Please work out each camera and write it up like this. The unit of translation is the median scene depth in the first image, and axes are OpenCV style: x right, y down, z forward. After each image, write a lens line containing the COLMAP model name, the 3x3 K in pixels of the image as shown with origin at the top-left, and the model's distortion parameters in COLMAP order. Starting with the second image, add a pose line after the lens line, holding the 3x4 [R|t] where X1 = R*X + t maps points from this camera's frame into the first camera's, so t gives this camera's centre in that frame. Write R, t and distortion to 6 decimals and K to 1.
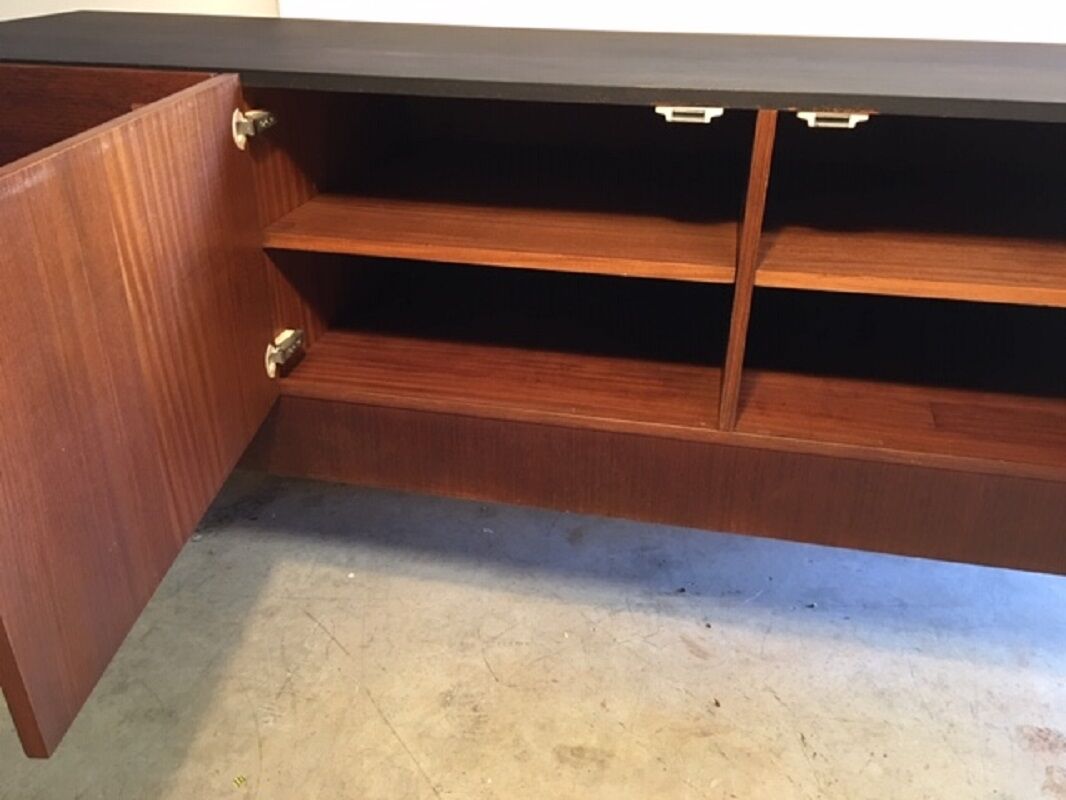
lens RADIAL K [[894.6, 0, 525.0], [0, 894.6, 394.8], [0, 0, 1]] dist [0.069159, -0.124385]
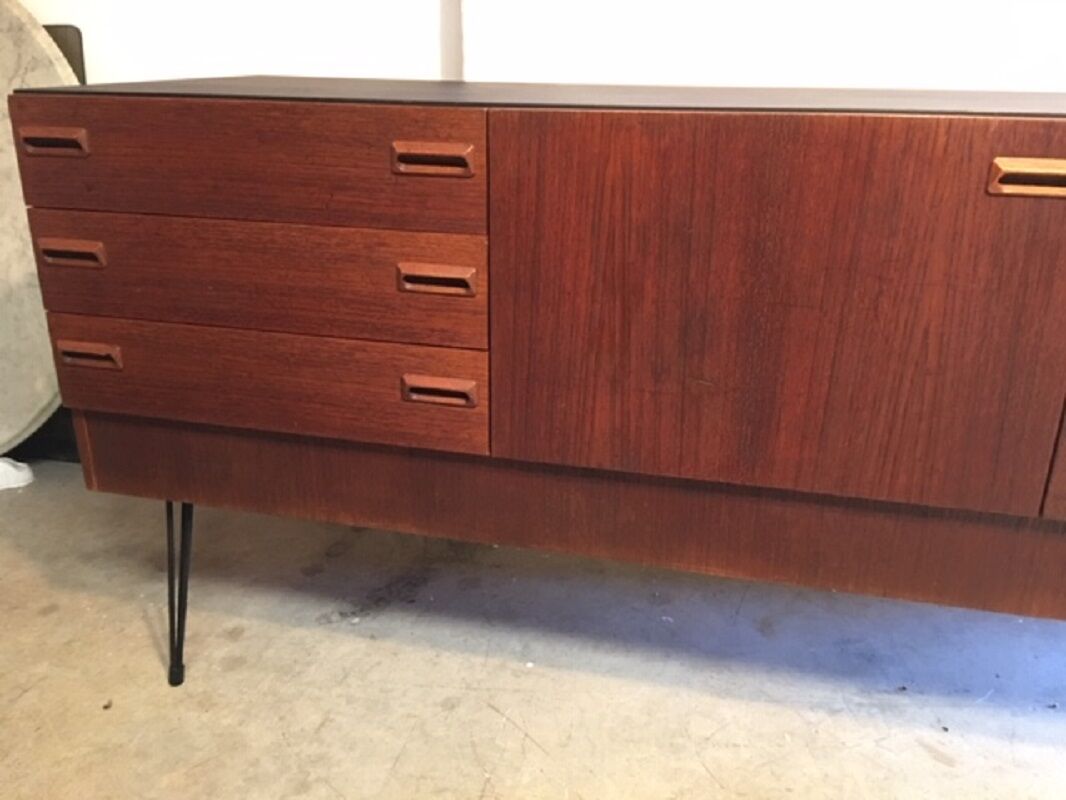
lens RADIAL K [[894.6, 0, 521.9], [0, 894.6, 393.6], [0, 0, 1]] dist [0.069159, -0.124385]
pose [[0.999553, 0.006588, -0.029175, -0.198306], [-0.009813, 0.993683, -0.111792, 0.033219], [0.028255, 0.112029, 0.993303, 0.069818]]
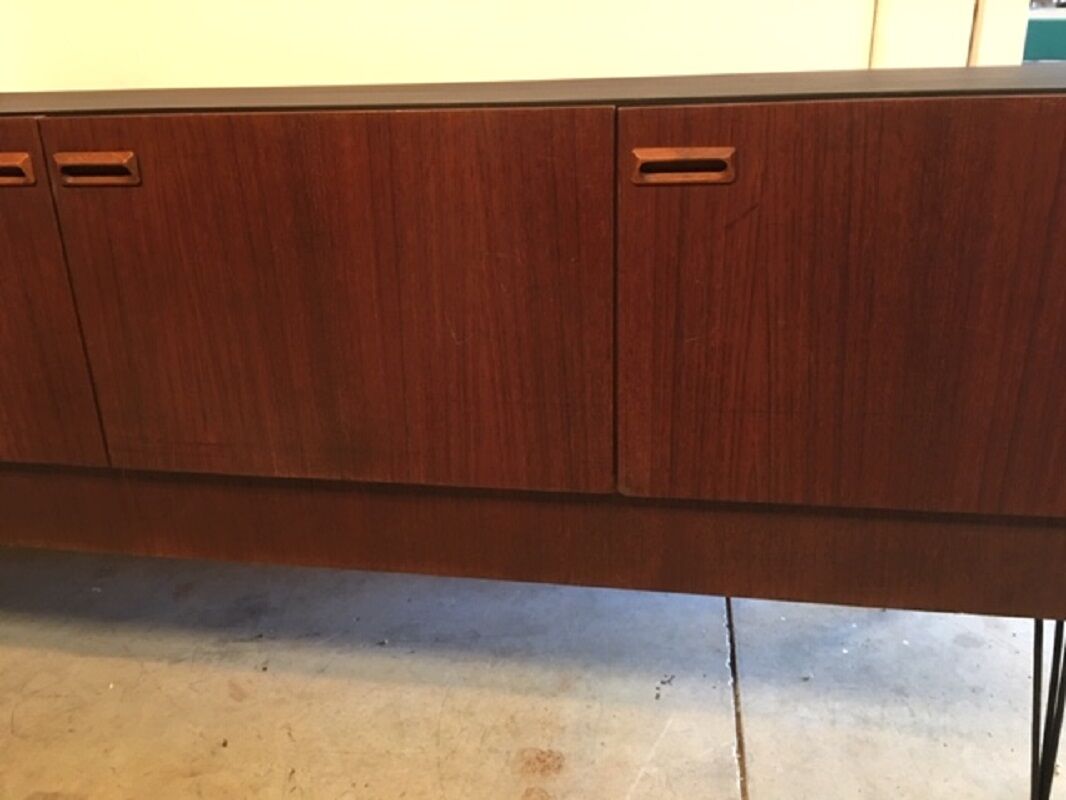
lens RADIAL K [[894.6, 0, 527.8], [0, 894.6, 393.6], [0, 0, 1]] dist [0.069159, -0.124385]
pose [[0.998720, -0.045811, 0.021452, 0.503976], [0.047897, 0.992811, -0.109694, 0.084758], [-0.016273, 0.110581, 0.993734, -0.012951]]
